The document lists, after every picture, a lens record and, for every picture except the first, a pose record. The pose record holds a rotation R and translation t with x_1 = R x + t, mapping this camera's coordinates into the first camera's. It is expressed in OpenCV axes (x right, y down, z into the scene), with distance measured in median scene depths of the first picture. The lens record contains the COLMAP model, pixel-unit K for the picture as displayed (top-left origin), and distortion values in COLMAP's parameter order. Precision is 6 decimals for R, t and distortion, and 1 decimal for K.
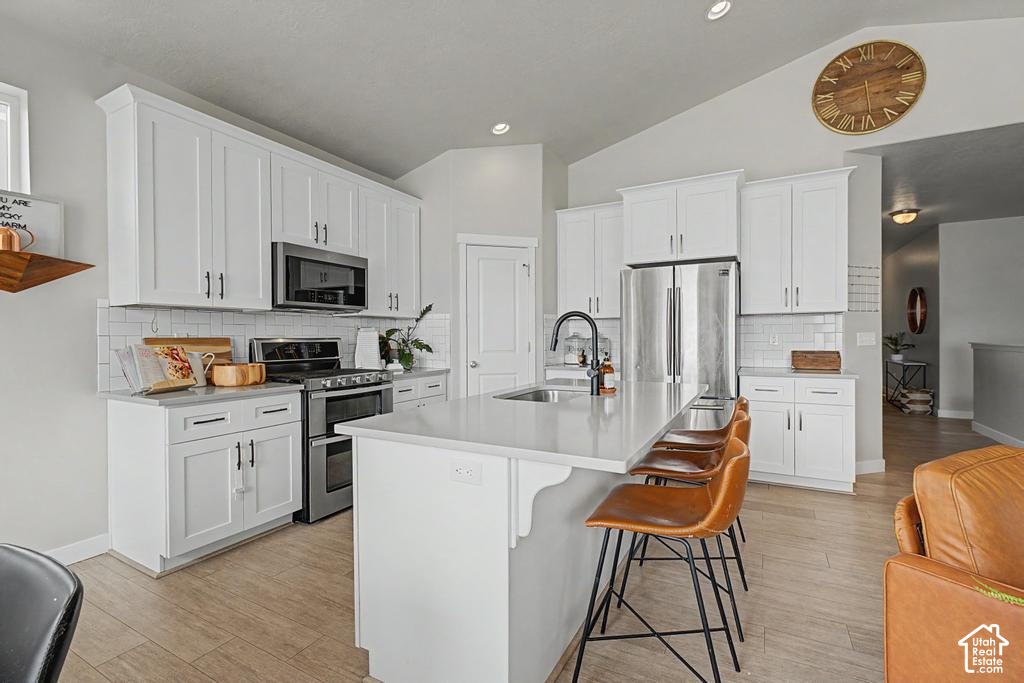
lens RADIAL K [[462.2, 0, 507.7], [0, 462.2, 341.7], [0, 0, 1]] dist [-0.002372, 0.000311]
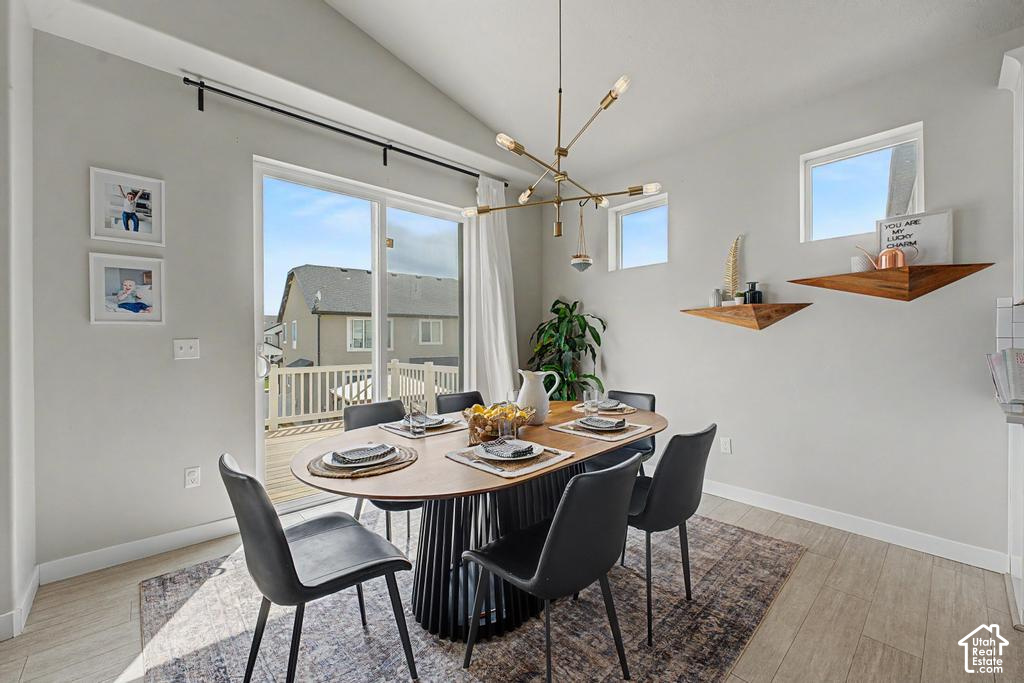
lens RADIAL K [[407.9, 0, 509.3], [0, 407.9, 340.3], [0, 0, 1]] dist [-0.006106, -0.000331]
pose [[-0.322294, 0.009455, -0.946592, 0.134084], [-0.006196, 0.999908, 0.012097, -0.007680], [0.946619, 0.009764, -0.322206, 0.216300]]
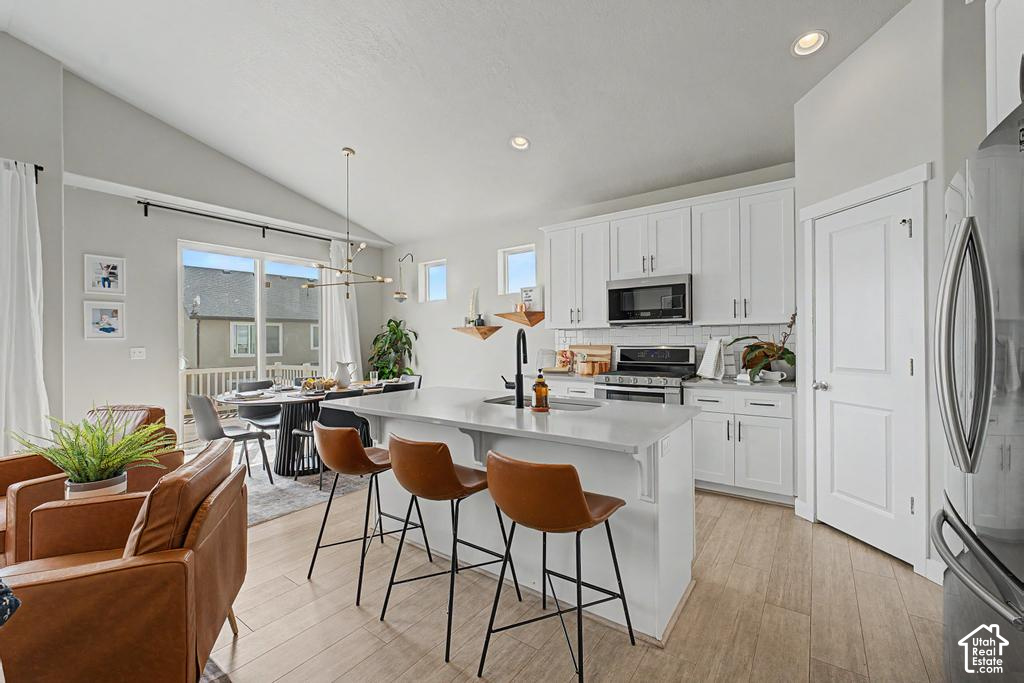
lens RADIAL K [[429.6, 0, 512.3], [0, 429.6, 342.1], [0, 0, 1]] dist [-0.003003, -0.000609]
pose [[-0.120875, 0.007000, -0.992643, 0.722701], [-0.002225, 0.999971, 0.007323, -0.024137], [0.992665, 0.003094, -0.120855, 0.682460]]
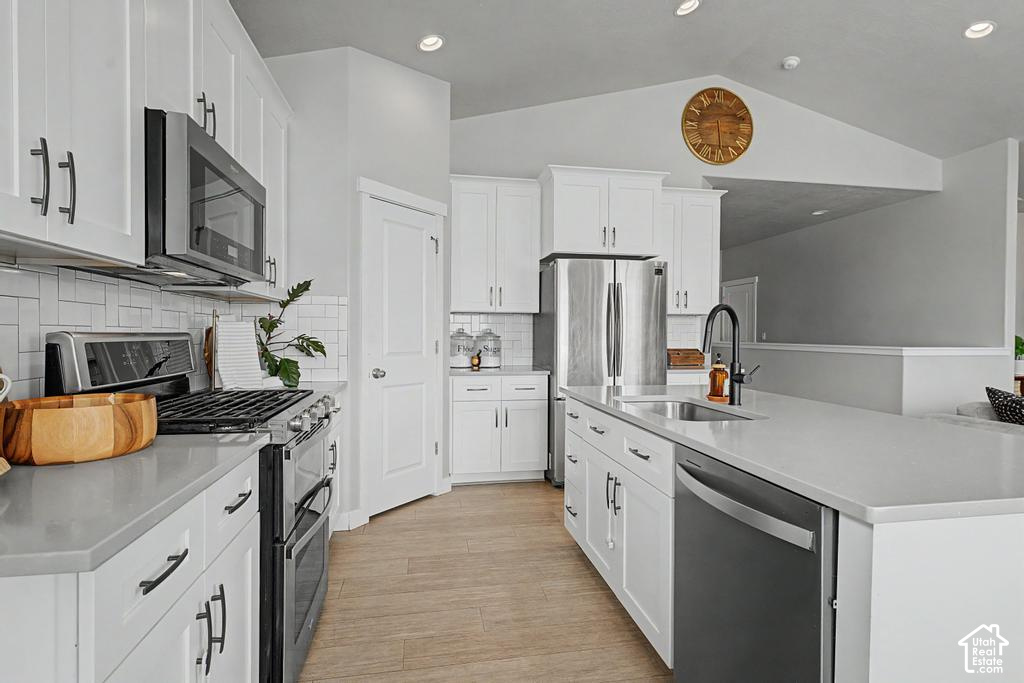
lens RADIAL K [[496.7, 0, 508.4], [0, 496.7, 339.3], [0, 0, 1]] dist [0.003547, 0.001425]
pose [[0.775992, 0.002807, 0.630737, -0.434296], [-0.004328, 0.999990, 0.000874, -0.002558], [-0.630728, -0.003408, 0.775996, 0.341711]]
